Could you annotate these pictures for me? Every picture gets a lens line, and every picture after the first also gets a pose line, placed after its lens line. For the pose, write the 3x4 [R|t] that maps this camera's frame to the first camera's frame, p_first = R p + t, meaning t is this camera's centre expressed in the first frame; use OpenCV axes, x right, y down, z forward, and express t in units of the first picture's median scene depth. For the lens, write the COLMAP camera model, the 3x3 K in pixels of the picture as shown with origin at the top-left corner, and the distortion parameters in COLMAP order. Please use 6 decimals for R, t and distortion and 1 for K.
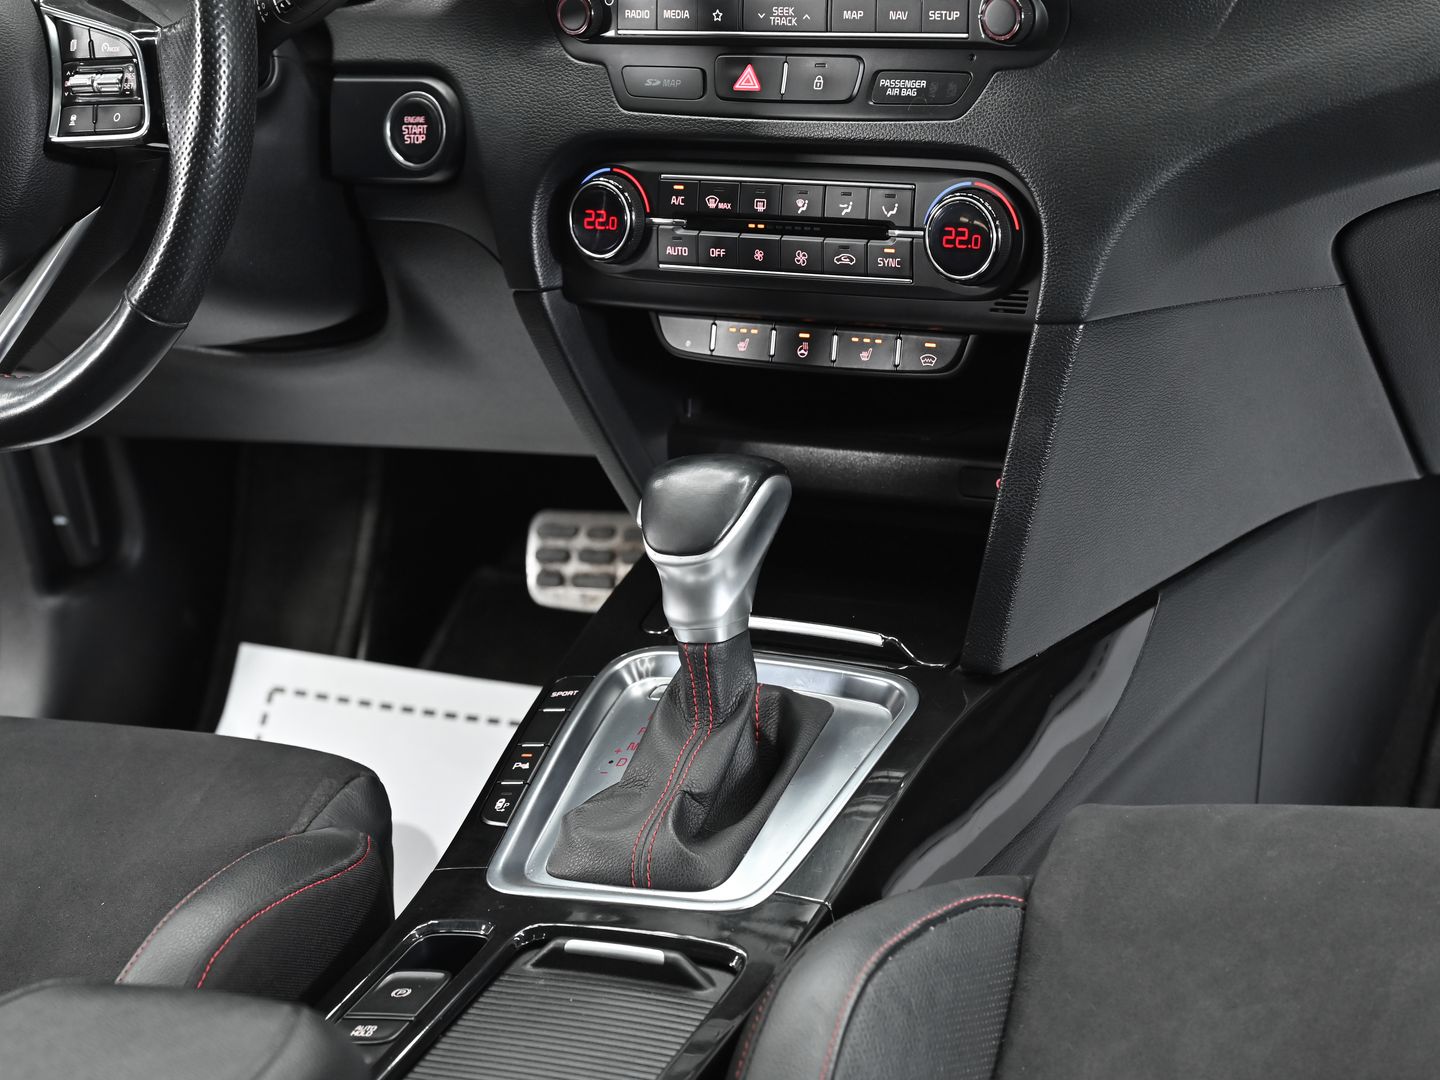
lens RADIAL K [[3096.5, 0, 722.4], [0, 3096.5, 537.8], [0, 0, 1]] dist [0.035976, 0.000000]
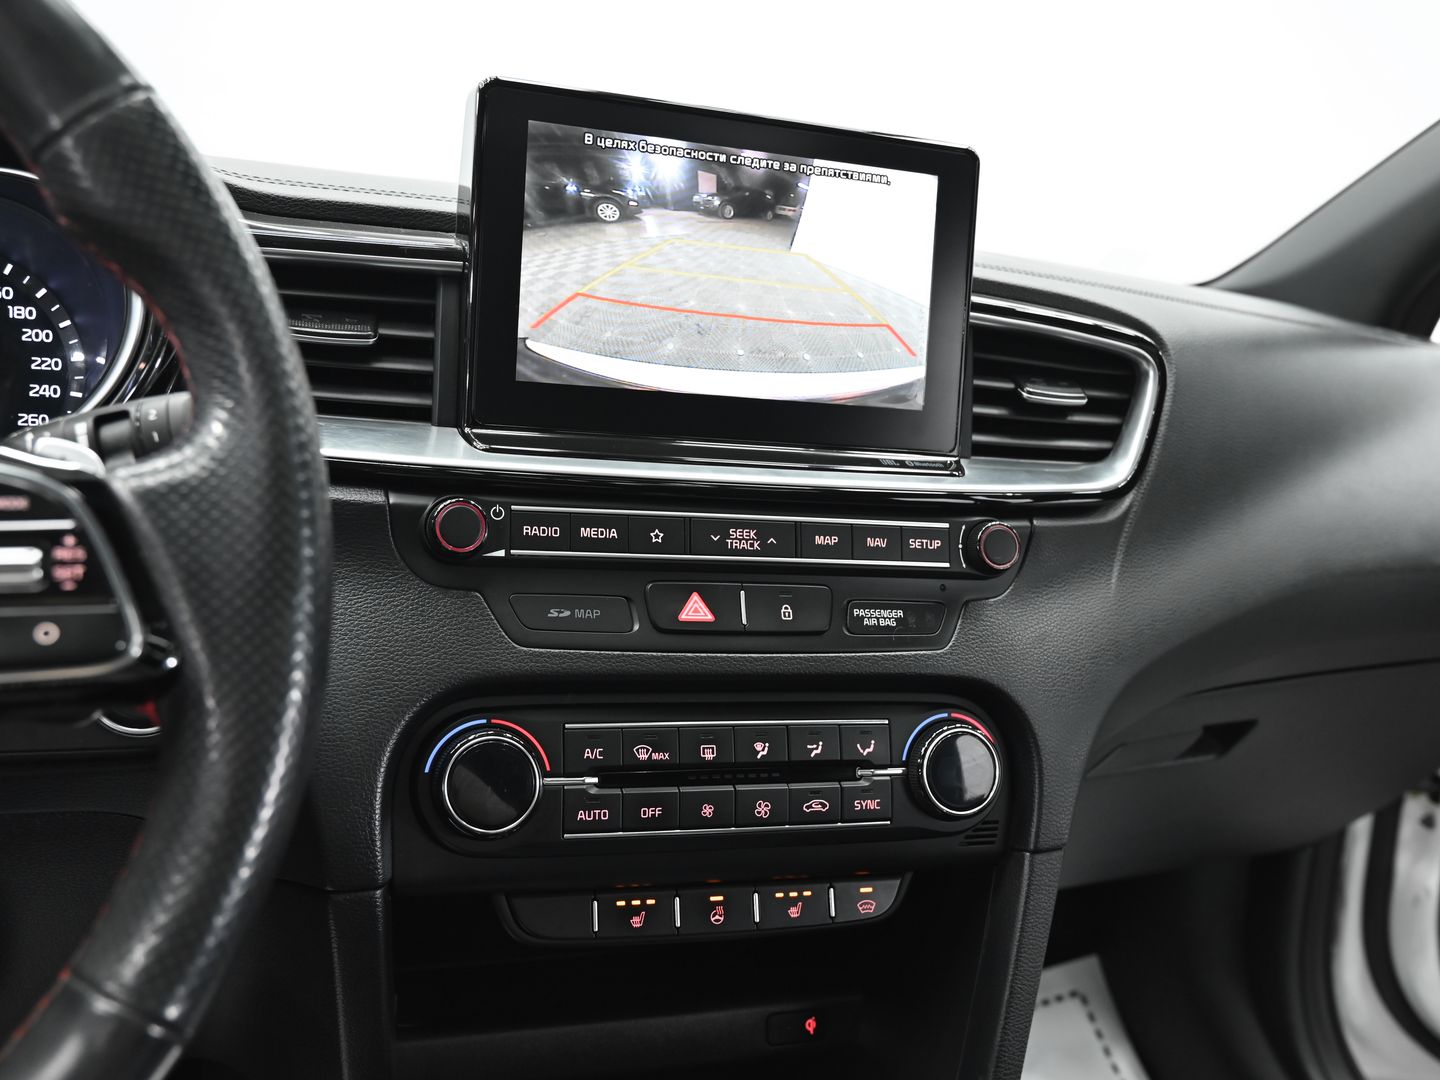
lens RADIAL K [[1373.0, 0, 719.5], [0, 1373.0, 549.3], [0, 0, 1]] dist [-0.023736, 0.000000]
pose [[0.587937, 0.069010, 0.805958, -0.302592], [0.139666, 0.972730, -0.185175, -0.091950], [-0.796758, 0.221436, 0.562265, 0.776025]]
